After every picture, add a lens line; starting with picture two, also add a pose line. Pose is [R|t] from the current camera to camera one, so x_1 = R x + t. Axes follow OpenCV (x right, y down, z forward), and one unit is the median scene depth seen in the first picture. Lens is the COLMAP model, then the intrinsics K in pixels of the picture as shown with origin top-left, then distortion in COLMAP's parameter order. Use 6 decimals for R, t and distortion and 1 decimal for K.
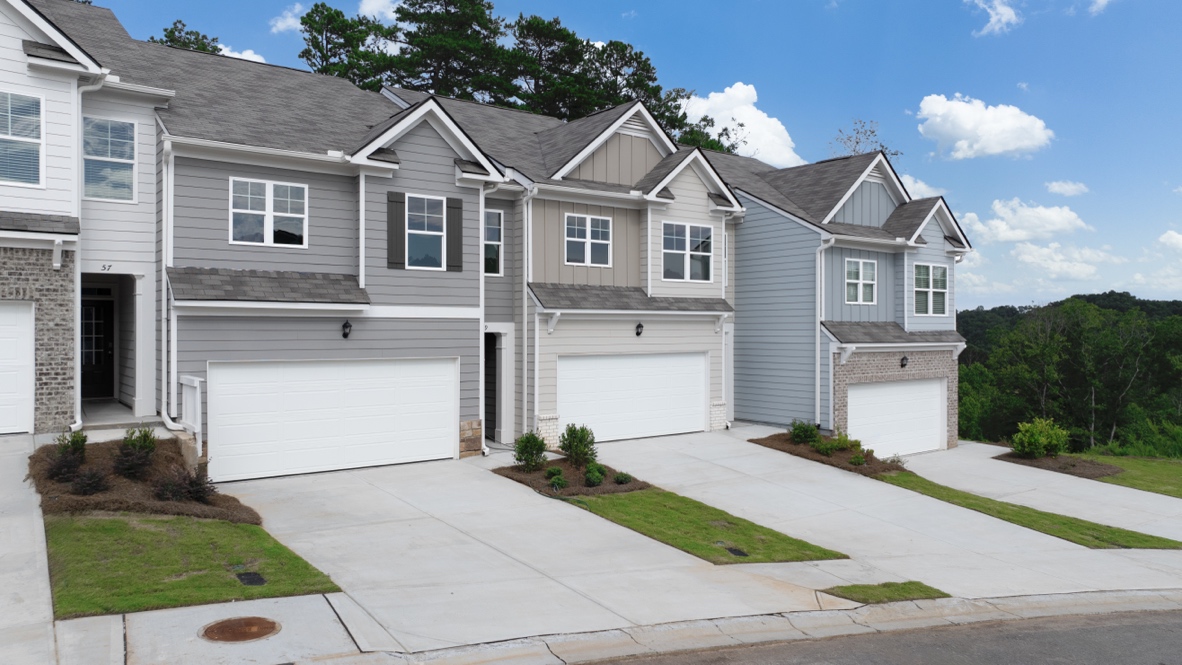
lens RADIAL K [[835.5, 0, 591.0], [0, 835.5, 335.7], [0, 0, 1]] dist [-0.025776, 0.018085]
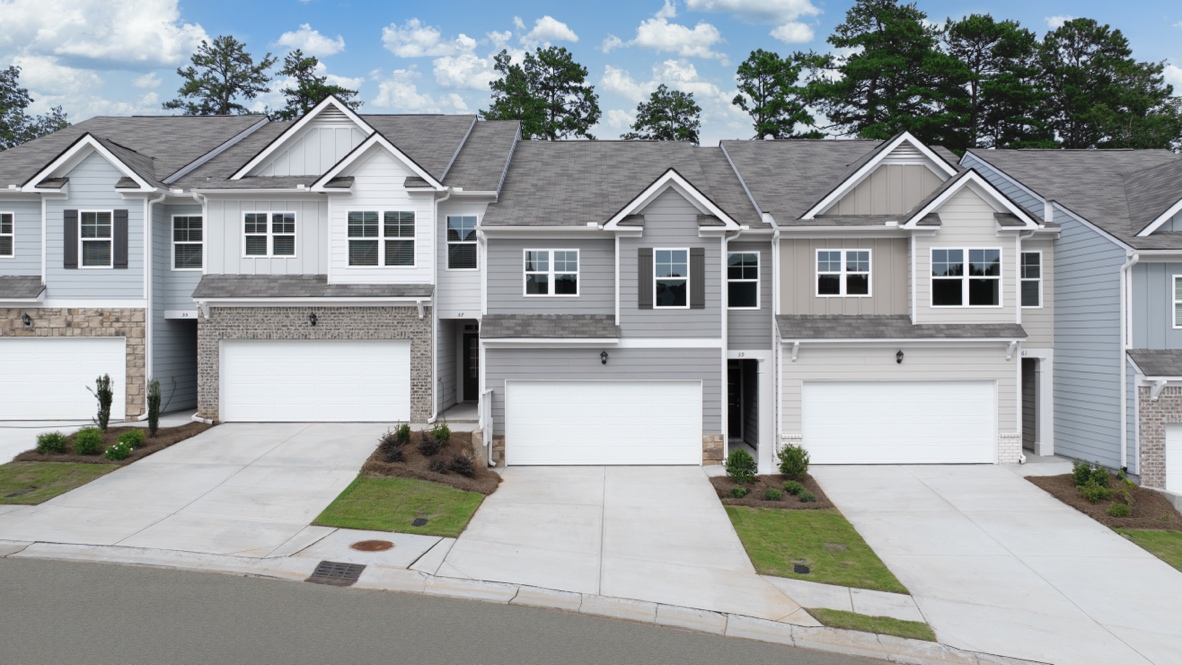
lens RADIAL K [[835.5, 0, 586.5], [0, 835.5, 334.2], [0, 0, 1]] dist [-0.025776, 0.018085]
pose [[0.786310, -0.001751, -0.617829, 0.449904], [-0.001789, 0.999985, -0.005110, -0.034198], [0.617829, 0.005124, 0.786296, -0.038380]]
